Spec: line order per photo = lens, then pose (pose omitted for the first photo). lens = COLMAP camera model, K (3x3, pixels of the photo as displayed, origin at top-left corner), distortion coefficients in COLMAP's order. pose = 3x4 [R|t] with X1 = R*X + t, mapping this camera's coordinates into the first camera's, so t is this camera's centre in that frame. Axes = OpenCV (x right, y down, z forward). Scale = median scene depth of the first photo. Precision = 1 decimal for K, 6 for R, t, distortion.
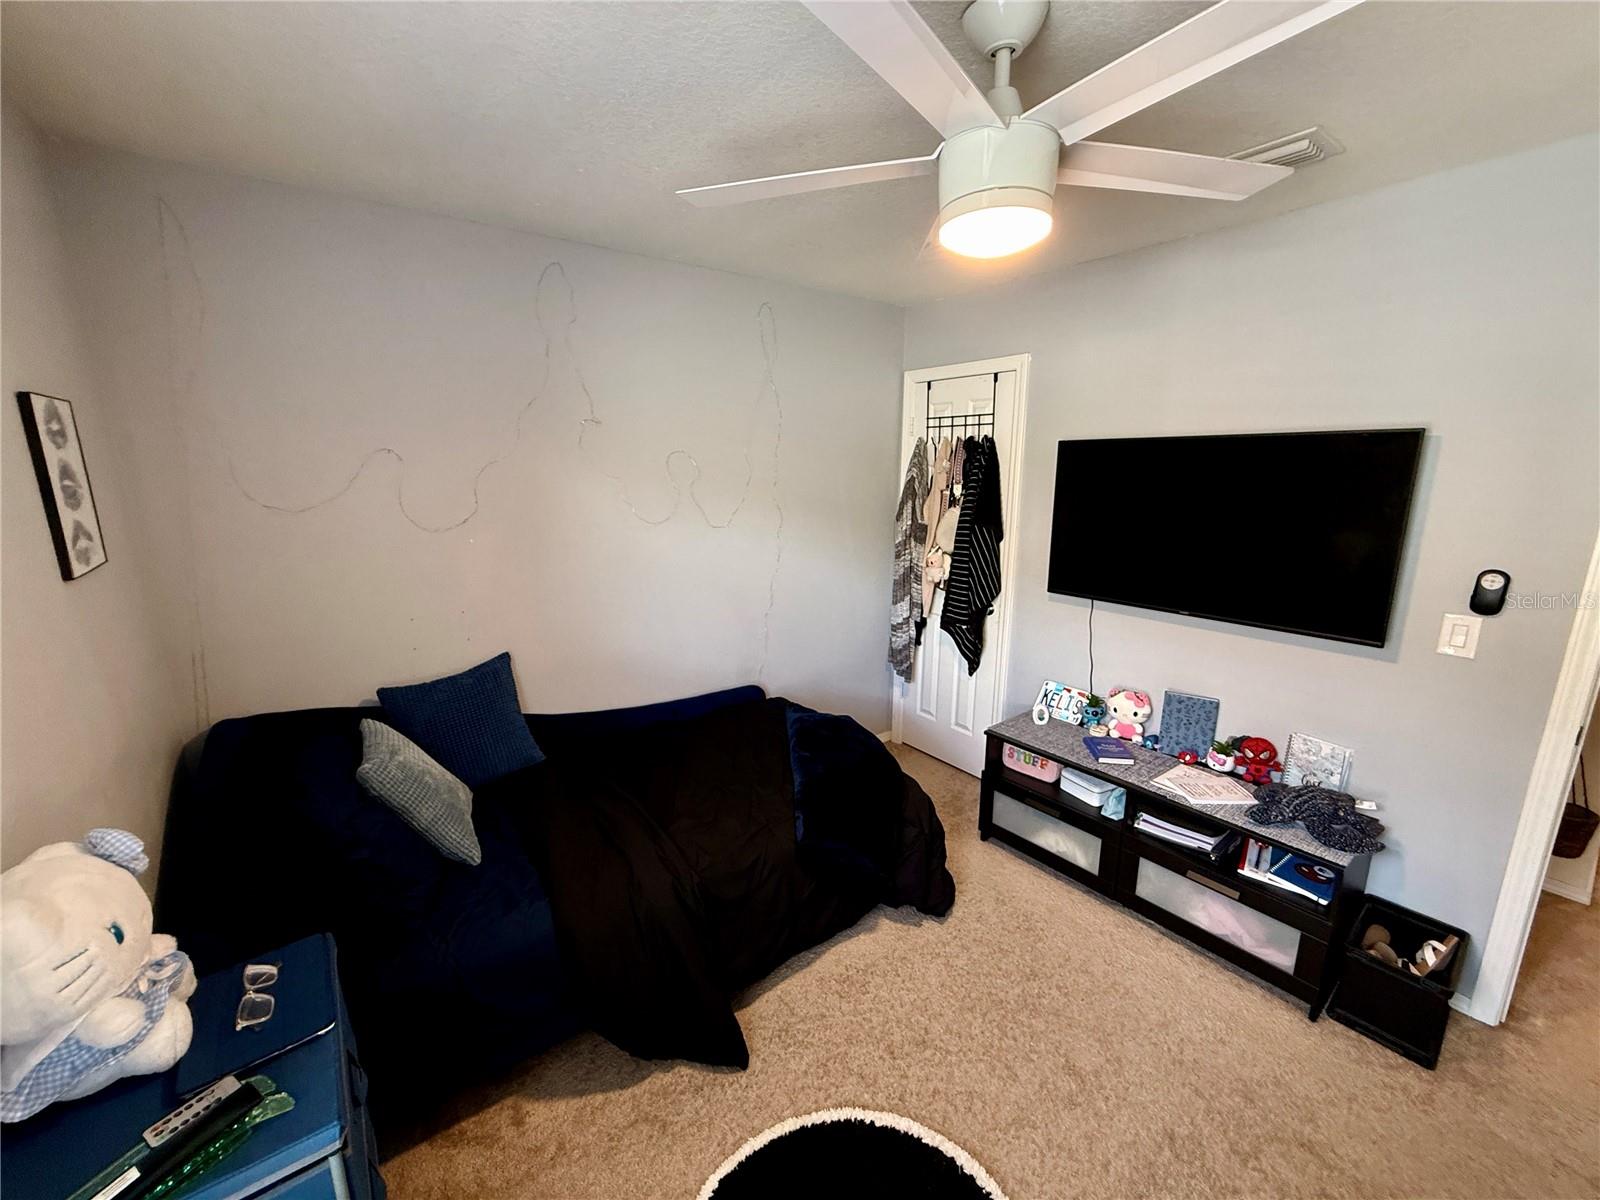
lens RADIAL K [[636.3, 0, 800.0], [0, 636.3, 600.0], [0, 0, 1]] dist [0.000783, 0.000014]
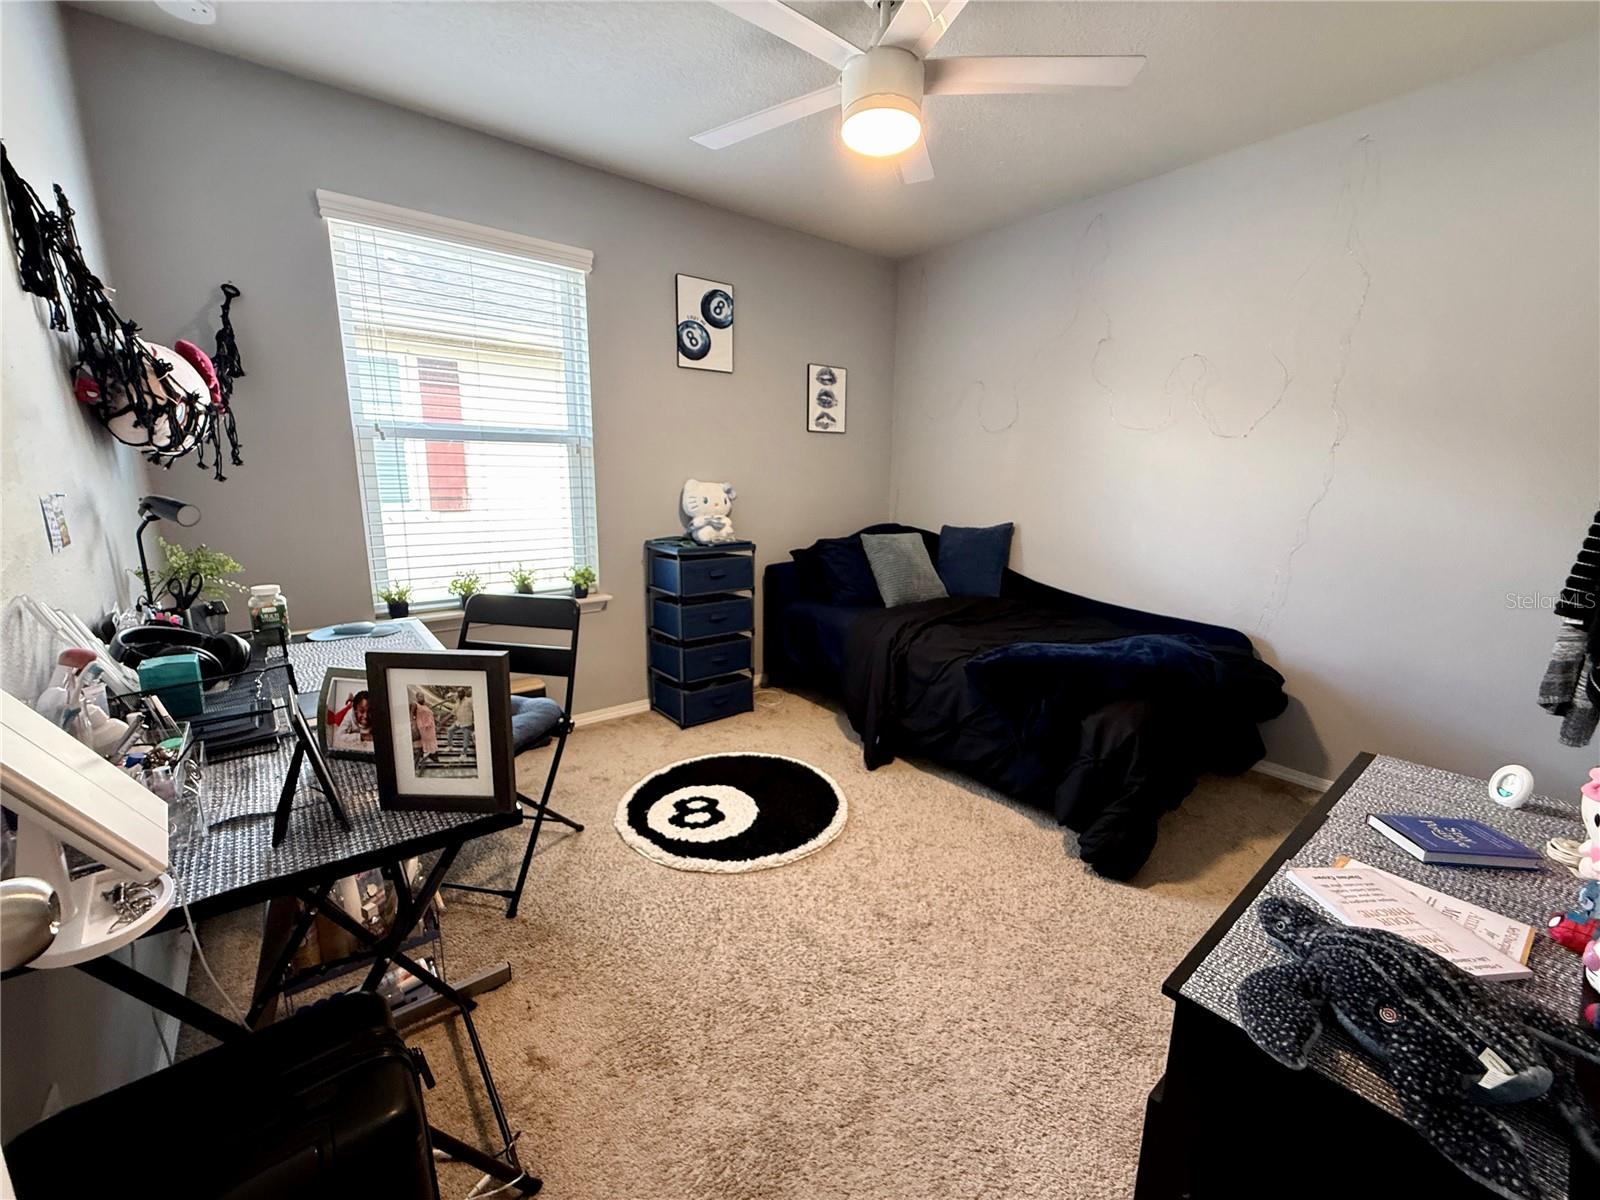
lens RADIAL K [[636.3, 0, 800.0], [0, 636.3, 600.0], [0, 0, 1]] dist [0.000783, 0.000014]
pose [[0.031719, 0.195999, -0.980091, 0.978265], [-0.227885, 0.956175, 0.183841, 0.097657], [0.973171, 0.217517, 0.074995, 0.502545]]
